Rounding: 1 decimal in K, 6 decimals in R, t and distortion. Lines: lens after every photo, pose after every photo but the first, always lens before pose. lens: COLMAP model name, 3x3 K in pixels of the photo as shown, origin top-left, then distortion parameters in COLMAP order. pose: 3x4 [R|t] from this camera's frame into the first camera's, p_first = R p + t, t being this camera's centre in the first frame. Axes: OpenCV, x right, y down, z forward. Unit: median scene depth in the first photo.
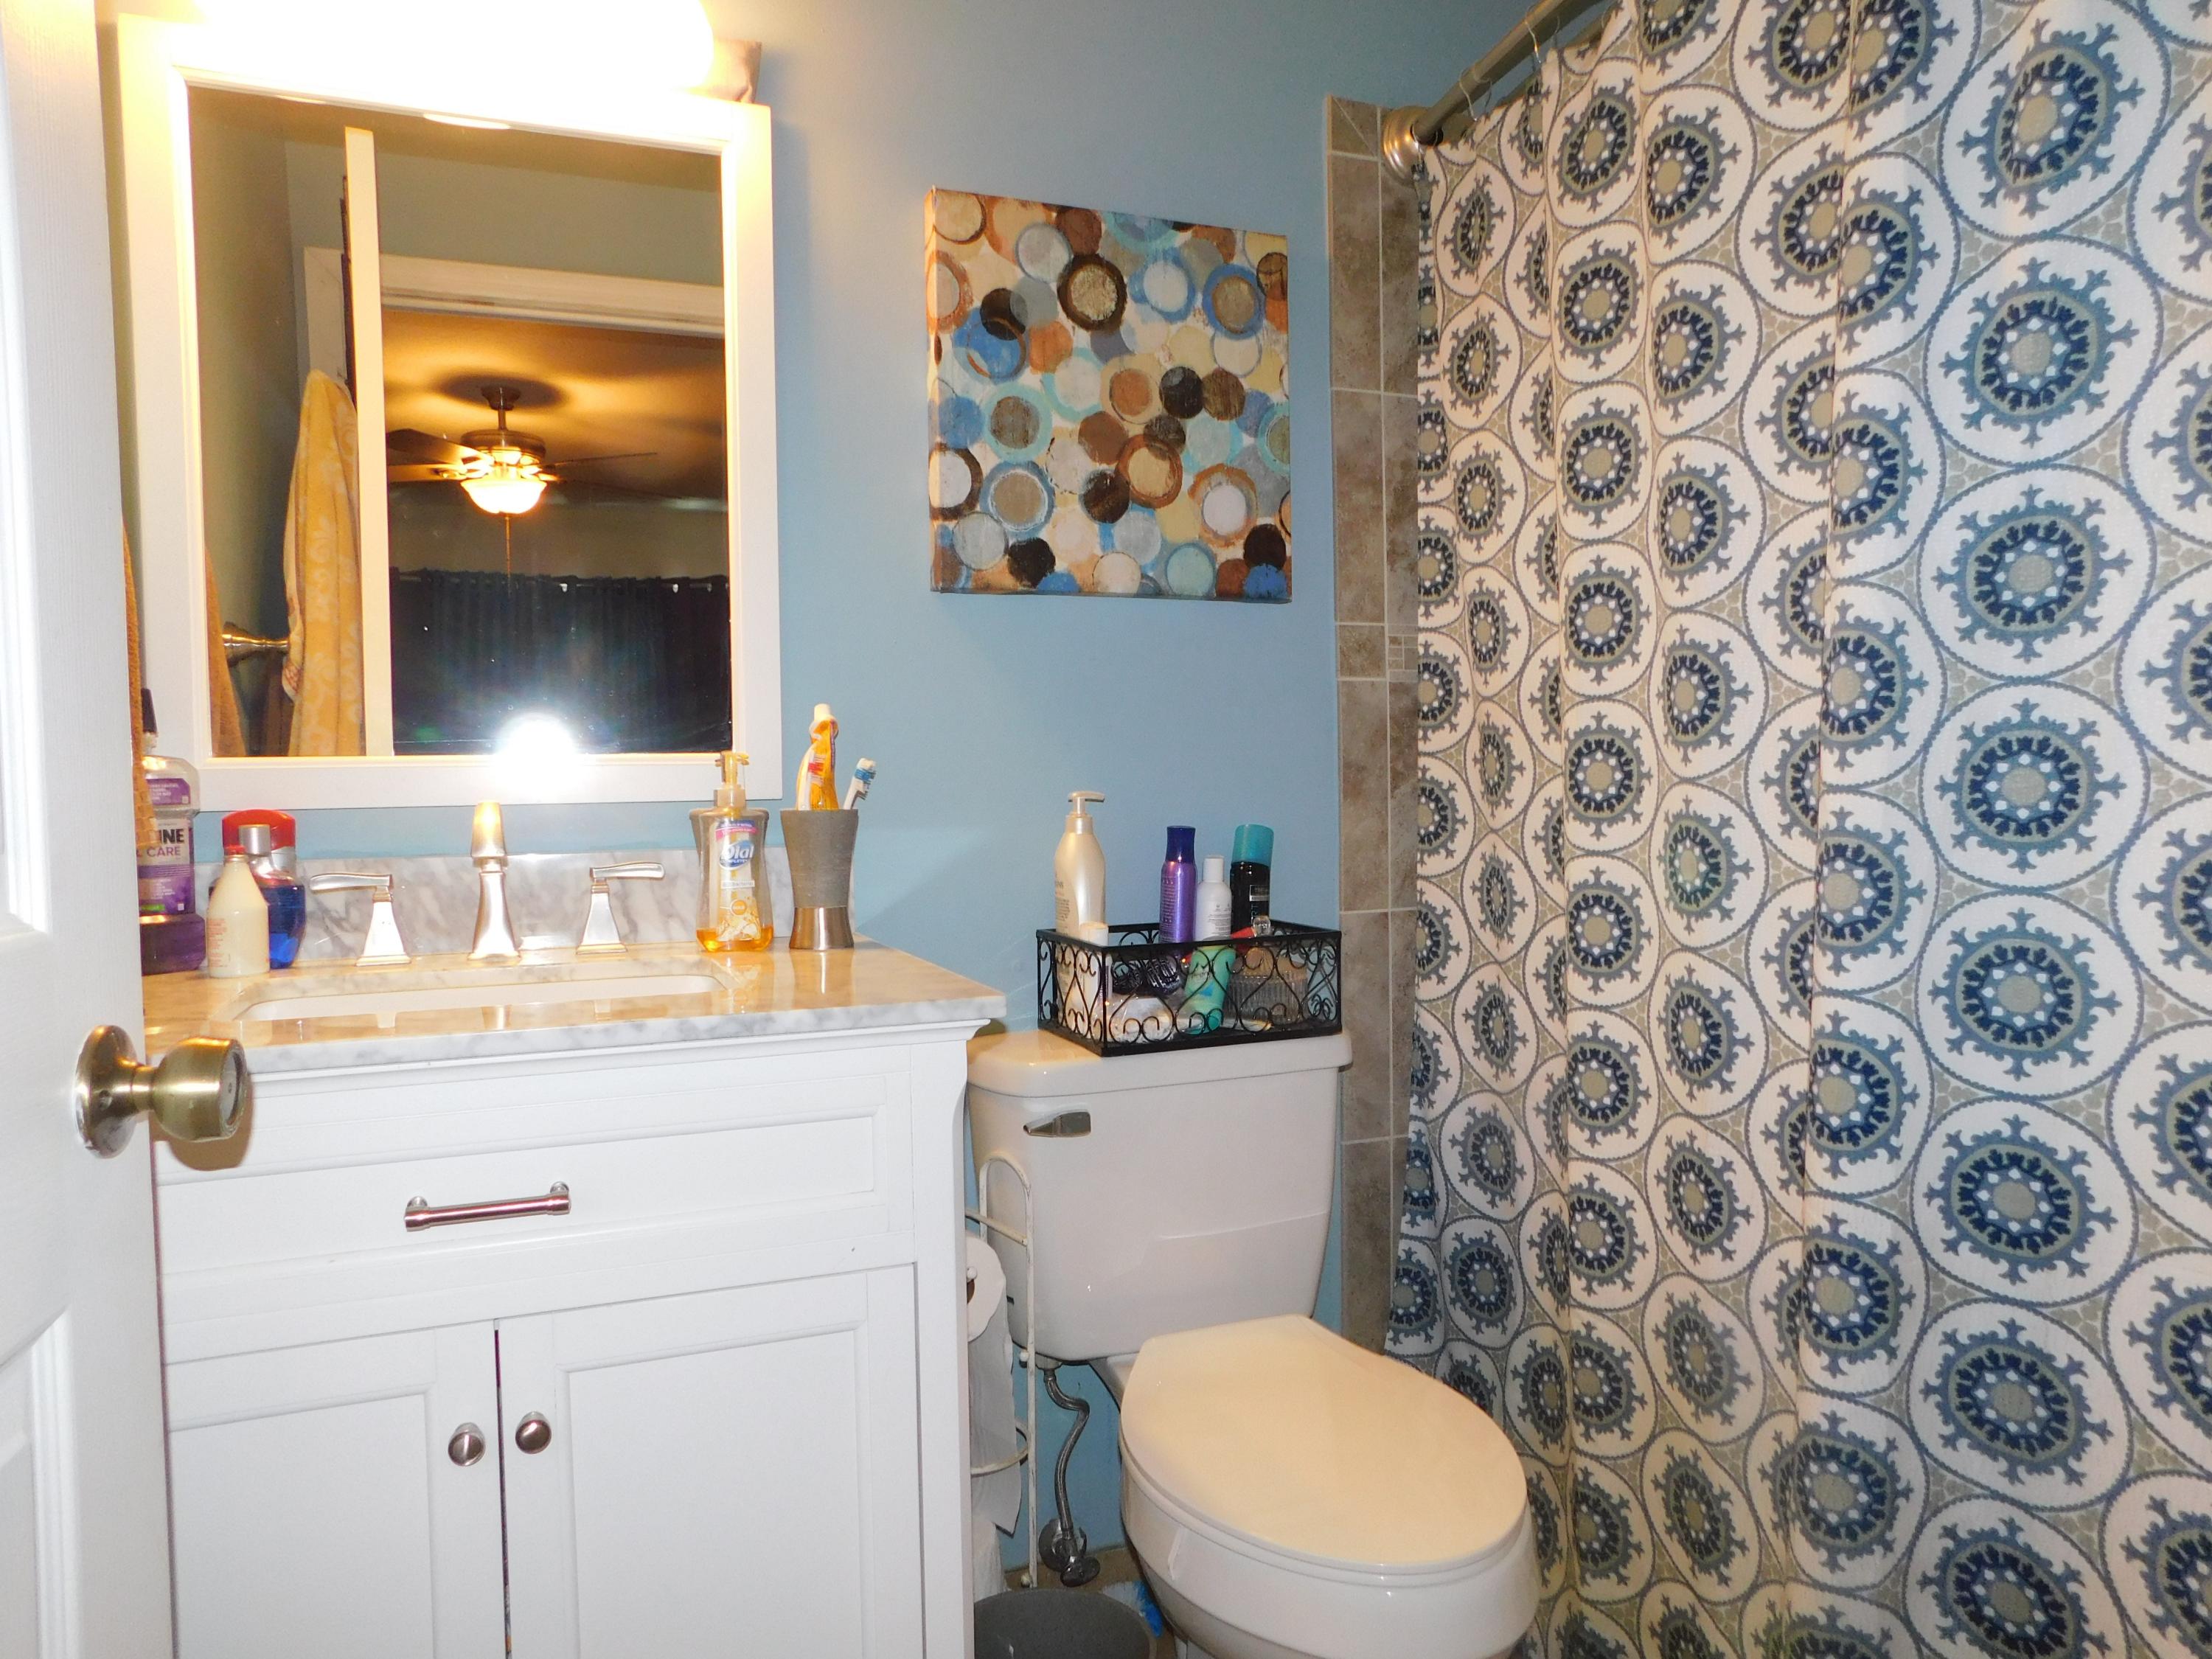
lens RADIAL K [[1452.1, 0, 1106.0], [0, 1452.1, 829.5], [0, 0, 1]] dist [-0.078502, 0.062578]
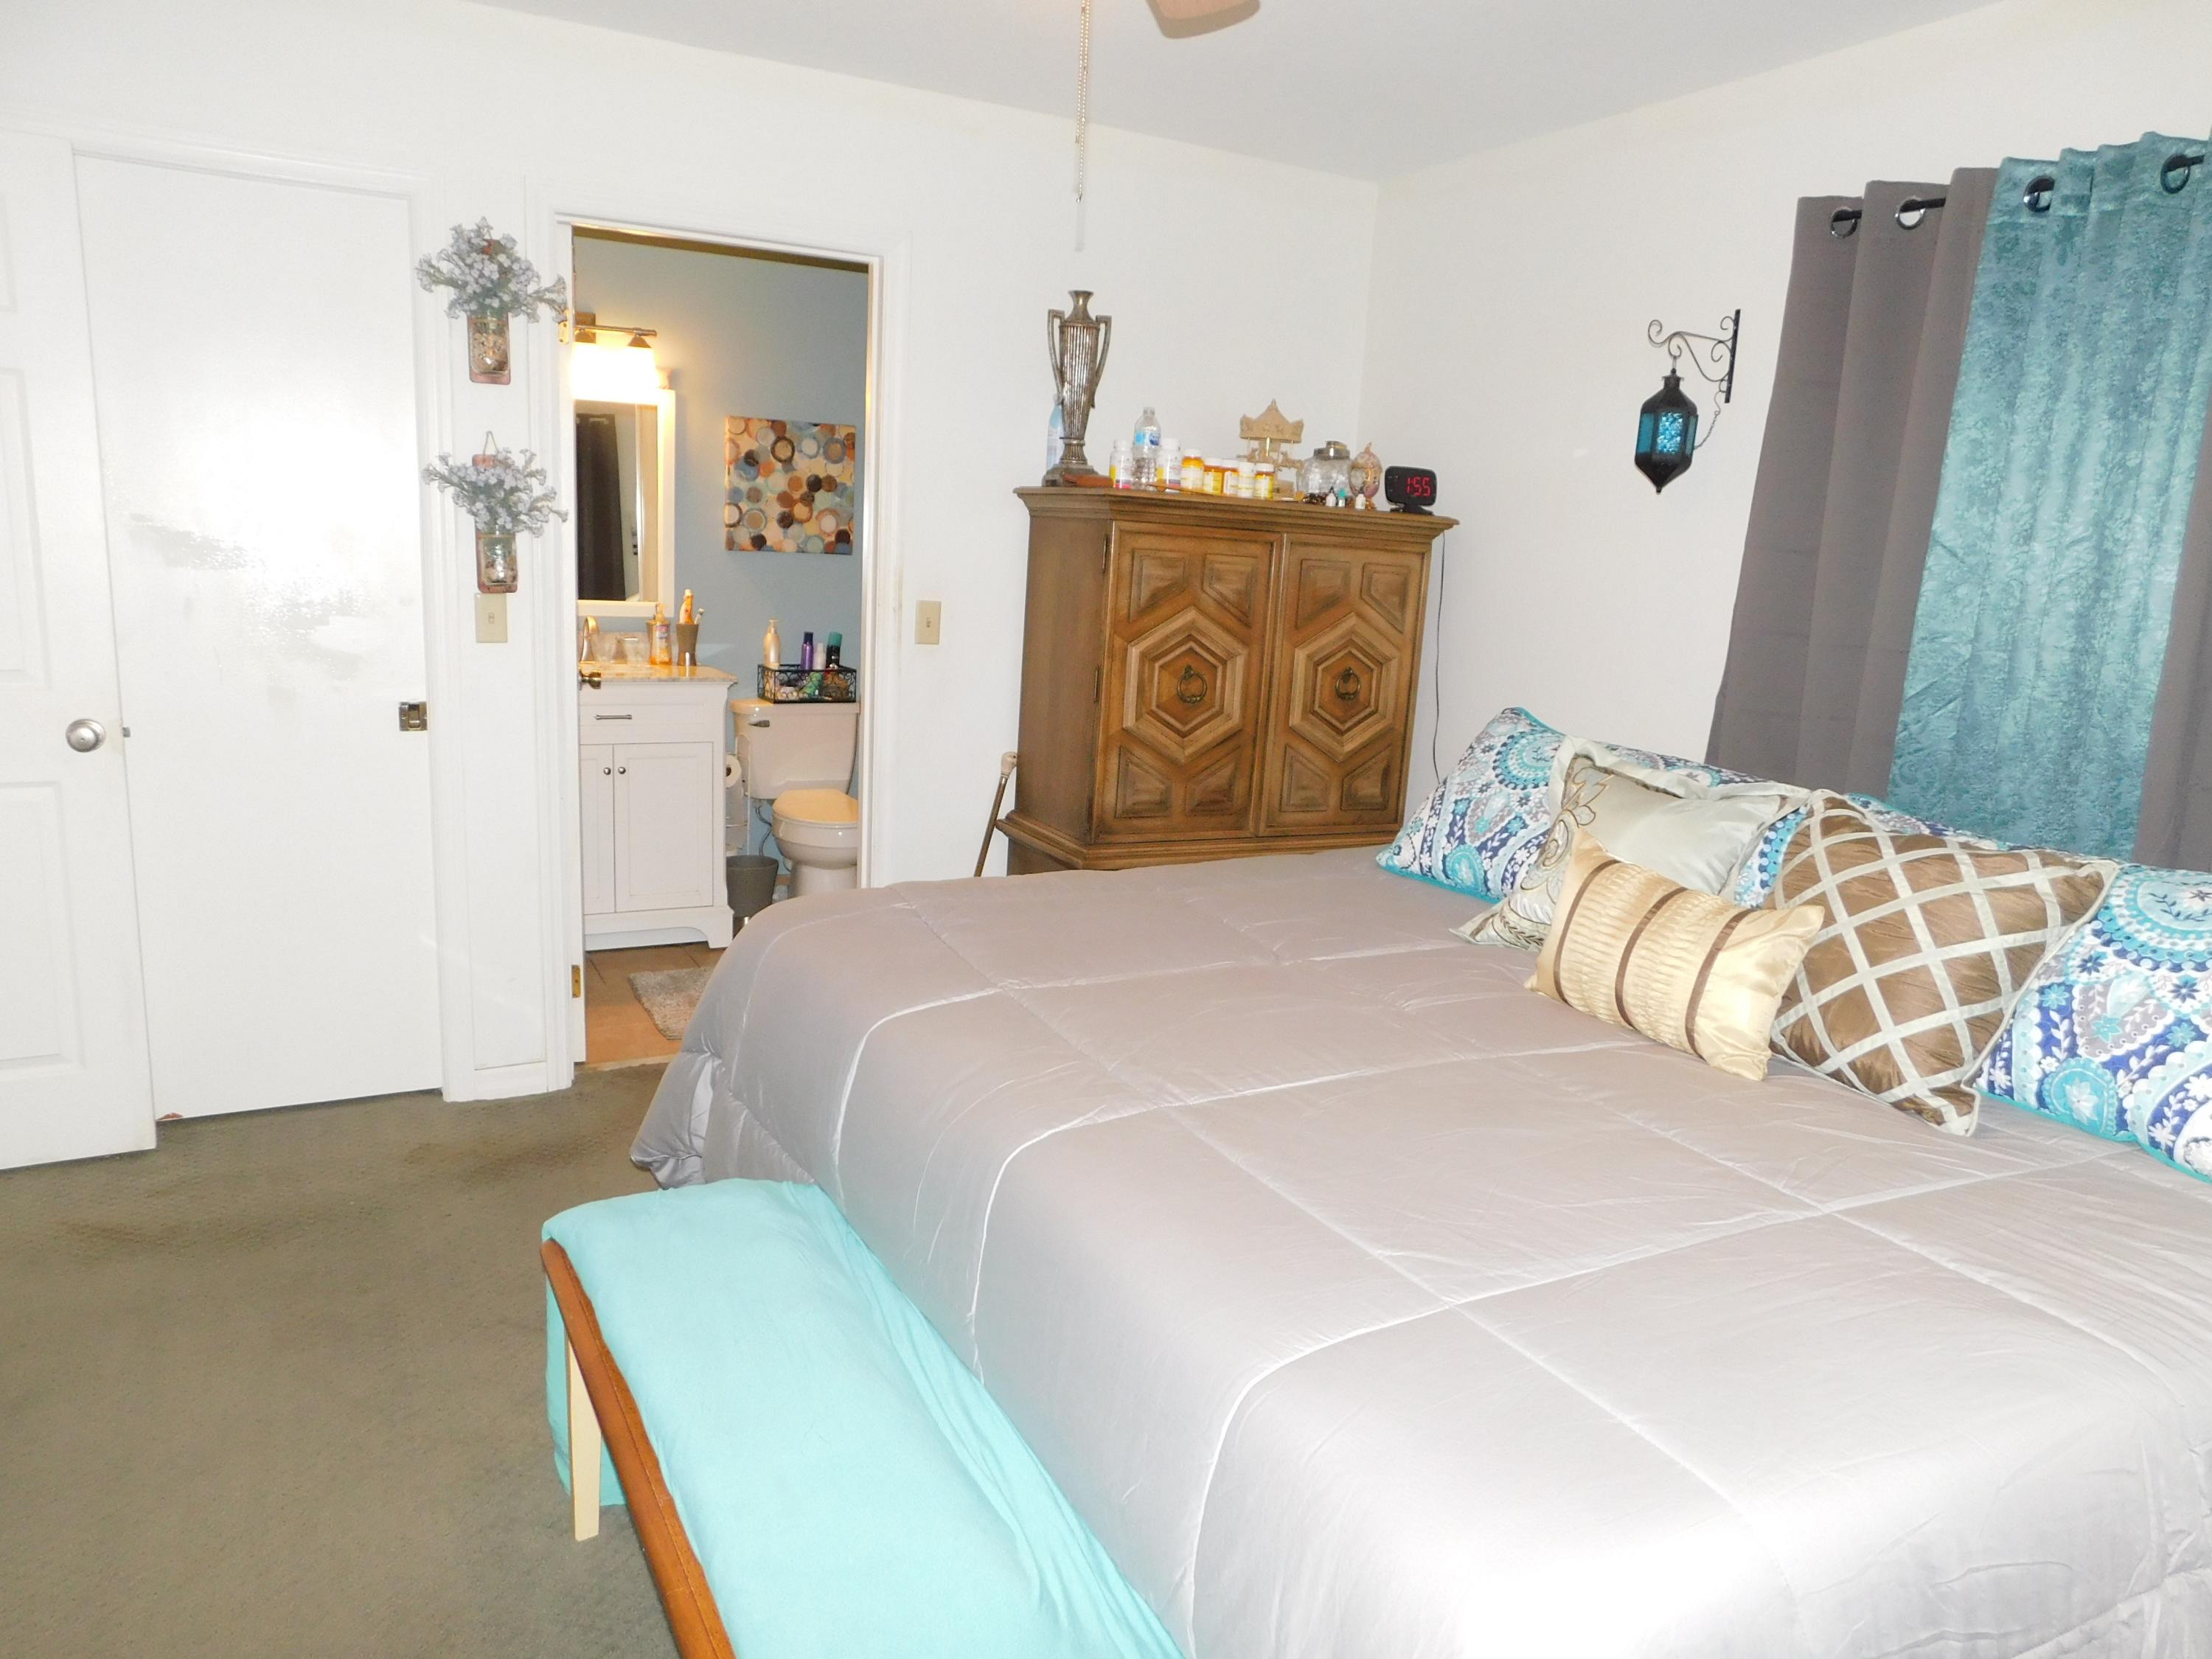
lens RADIAL K [[1452.1, 0, 1106.0], [0, 1452.1, 829.5], [0, 0, 1]] dist [-0.078502, 0.062578]
pose [[0.992486, 0.048586, 0.112299, 0.359616], [-0.067205, 0.983413, 0.168472, -0.150303], [-0.102251, -0.174753, 0.979289, -2.132994]]
